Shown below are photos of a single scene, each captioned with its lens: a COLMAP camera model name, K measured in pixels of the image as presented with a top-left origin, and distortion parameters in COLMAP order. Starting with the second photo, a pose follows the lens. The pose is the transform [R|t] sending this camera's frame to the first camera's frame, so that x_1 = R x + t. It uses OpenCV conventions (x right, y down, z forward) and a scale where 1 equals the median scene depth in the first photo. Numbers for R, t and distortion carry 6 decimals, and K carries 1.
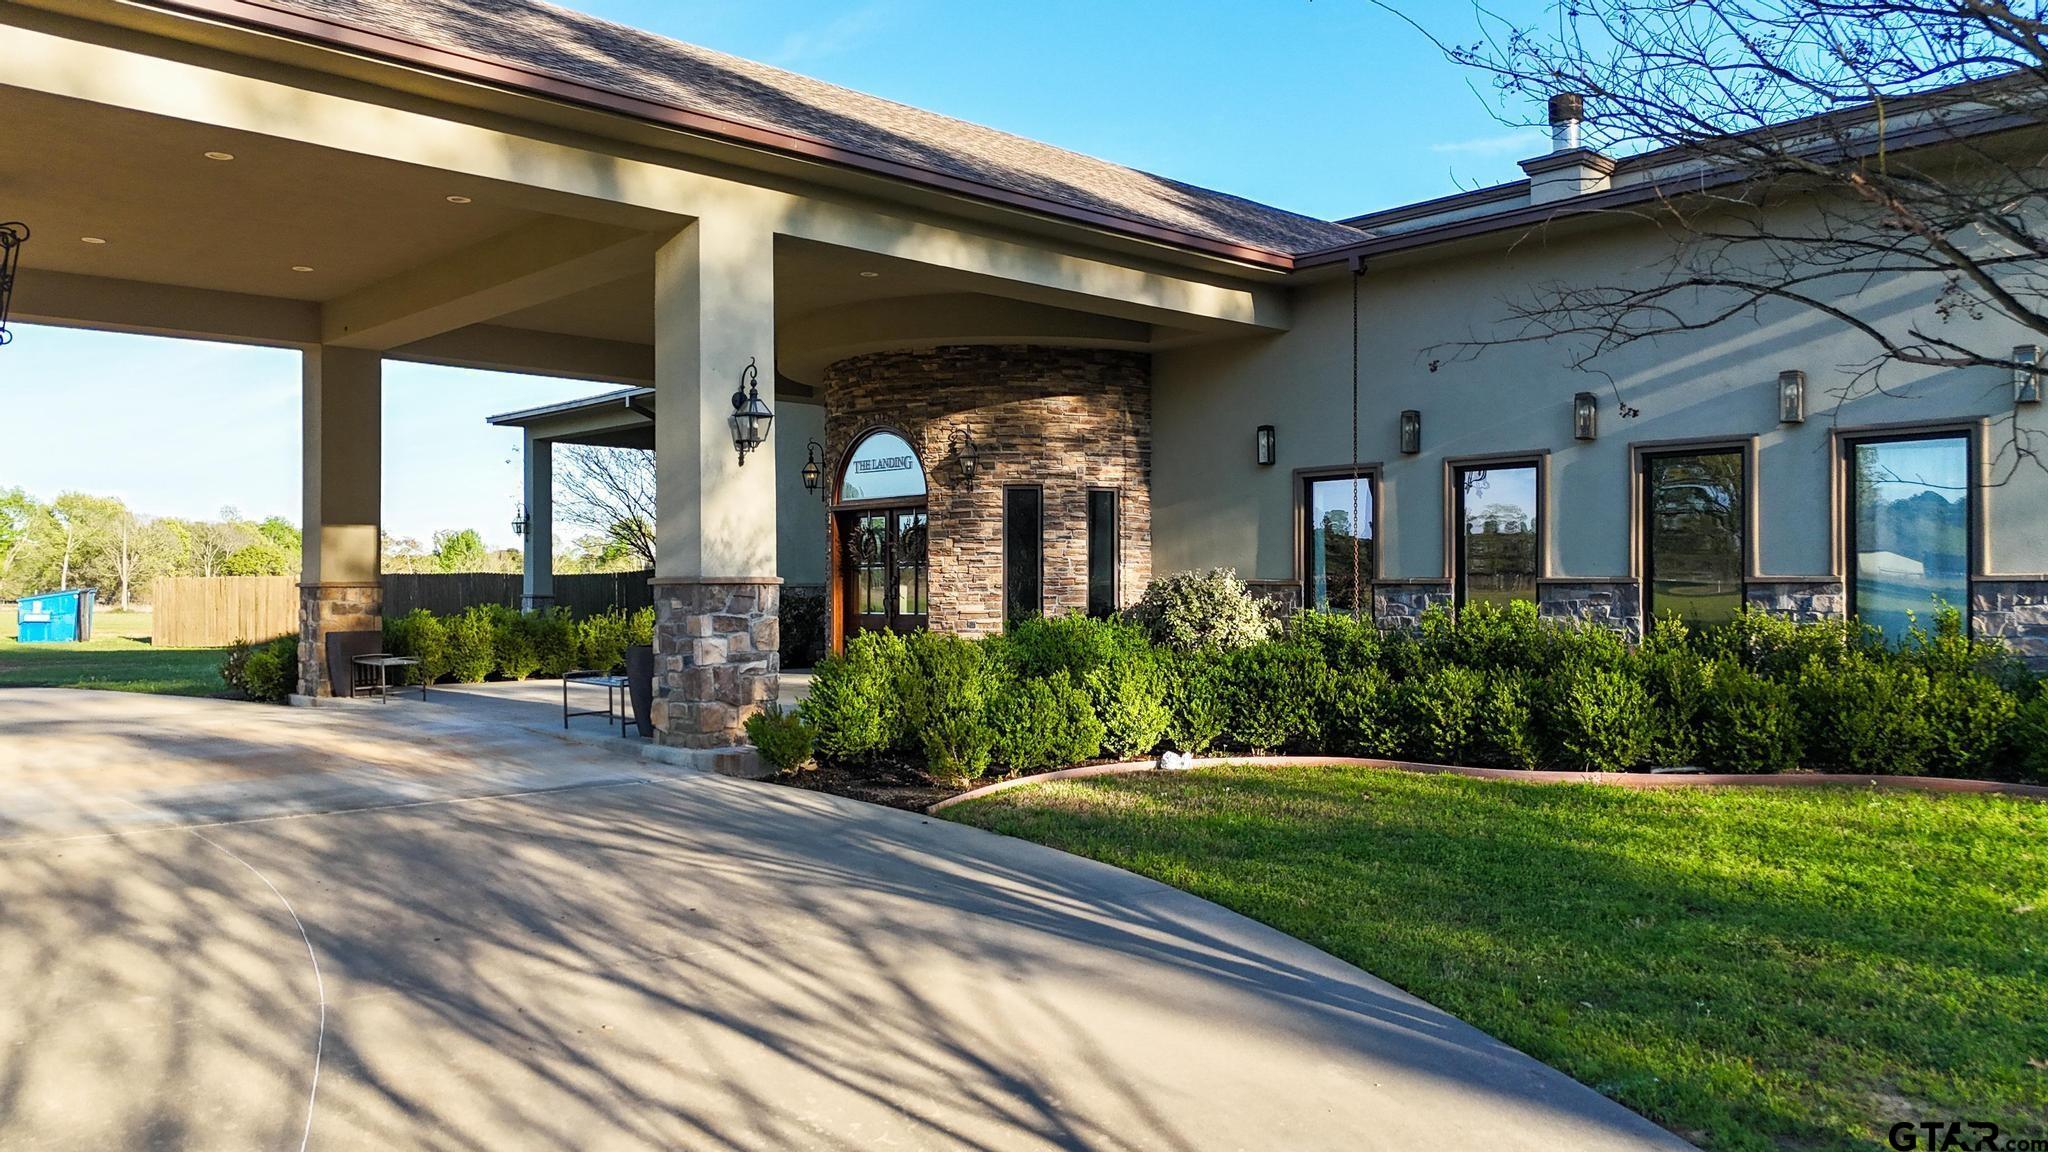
lens RADIAL K [[1555.8, 0, 1024.0], [0, 1555.8, 576.0], [0, 0, 1]] dist [0.005706, 0.000044]
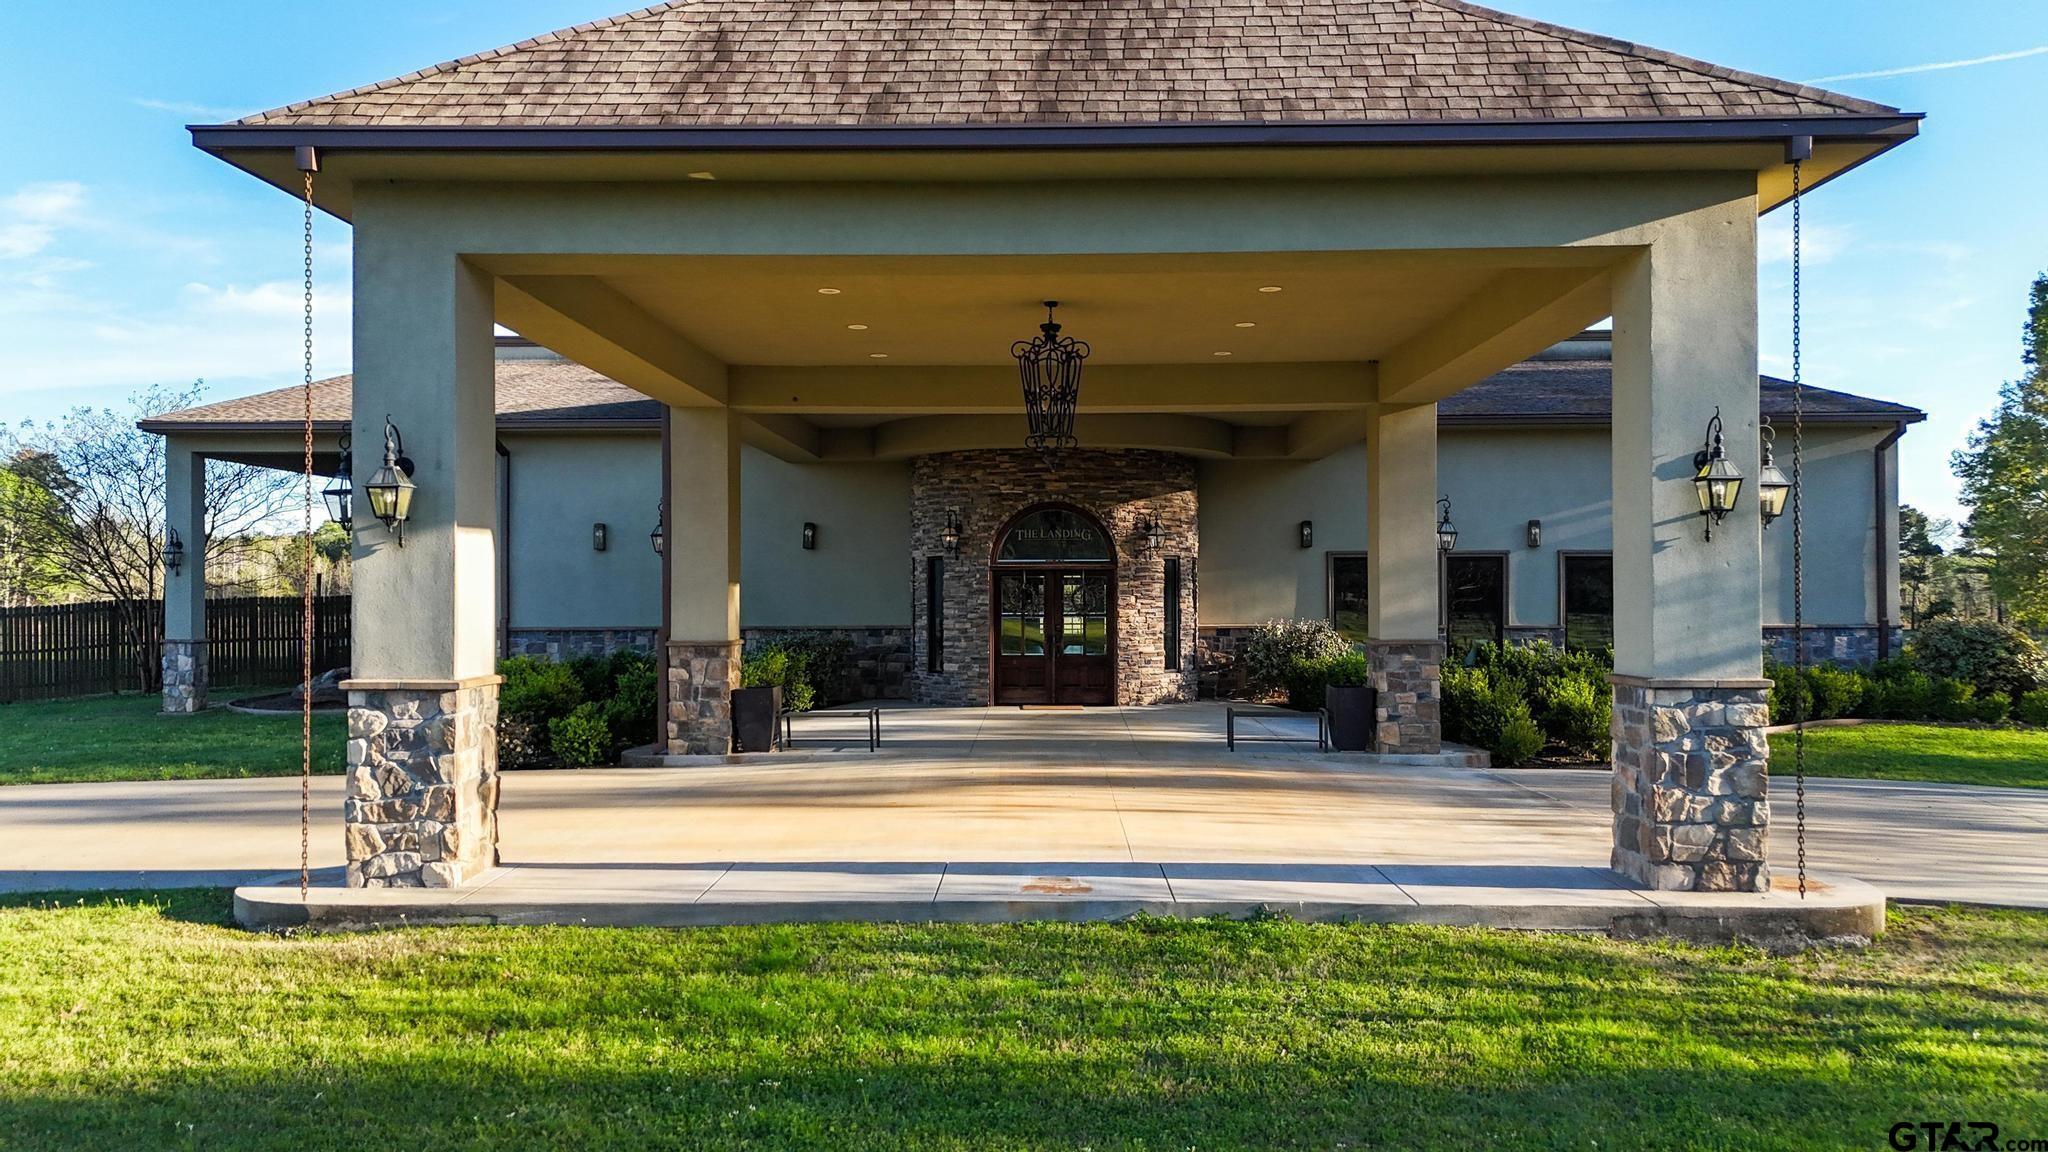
lens RADIAL K [[1555.8, 0, 1024.0], [0, 1555.8, 576.0], [0, 0, 1]] dist [0.005706, 0.000044]
pose [[0.695627, 0.005462, 0.718382, -1.050986], [-0.004948, 0.999984, -0.002812, -0.036812], [-0.718386, -0.001598, 0.695643, 0.157394]]
